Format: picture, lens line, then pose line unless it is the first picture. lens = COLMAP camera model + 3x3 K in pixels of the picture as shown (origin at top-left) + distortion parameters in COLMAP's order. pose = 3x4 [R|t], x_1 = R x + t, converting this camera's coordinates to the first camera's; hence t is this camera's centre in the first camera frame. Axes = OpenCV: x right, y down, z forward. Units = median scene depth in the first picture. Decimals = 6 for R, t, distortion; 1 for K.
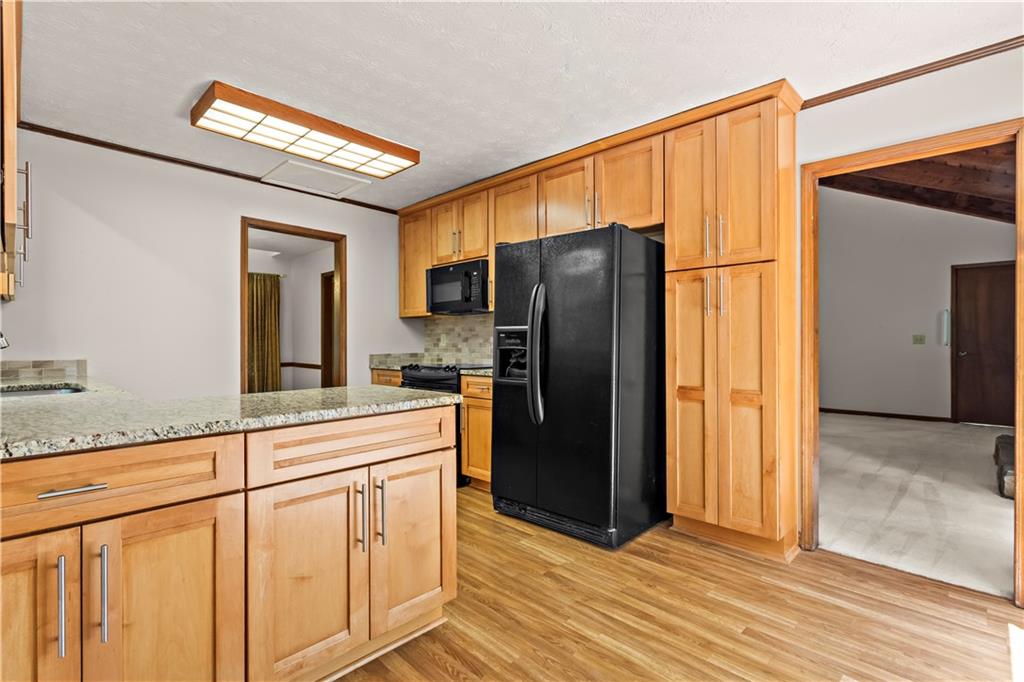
lens RADIAL K [[482.2, 0, 515.6], [0, 482.2, 346.5], [0, 0, 1]] dist [-0.000749, -0.000068]
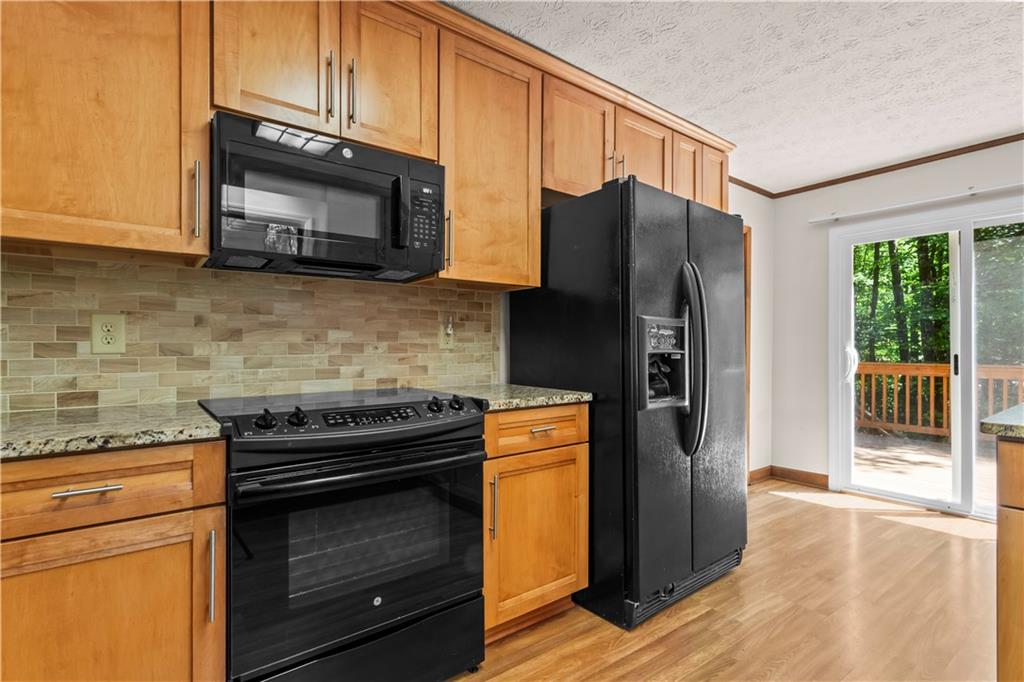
lens RADIAL K [[498.8, 0, 512.0], [0, 498.8, 341.0], [0, 0, 1]] dist [0.000679, 0.000394]
pose [[0.150159, 0.008448, 0.988626, -0.594249], [0.006285, 0.999935, -0.009500, -0.004890], [-0.988642, 0.007640, 0.150096, 0.932311]]
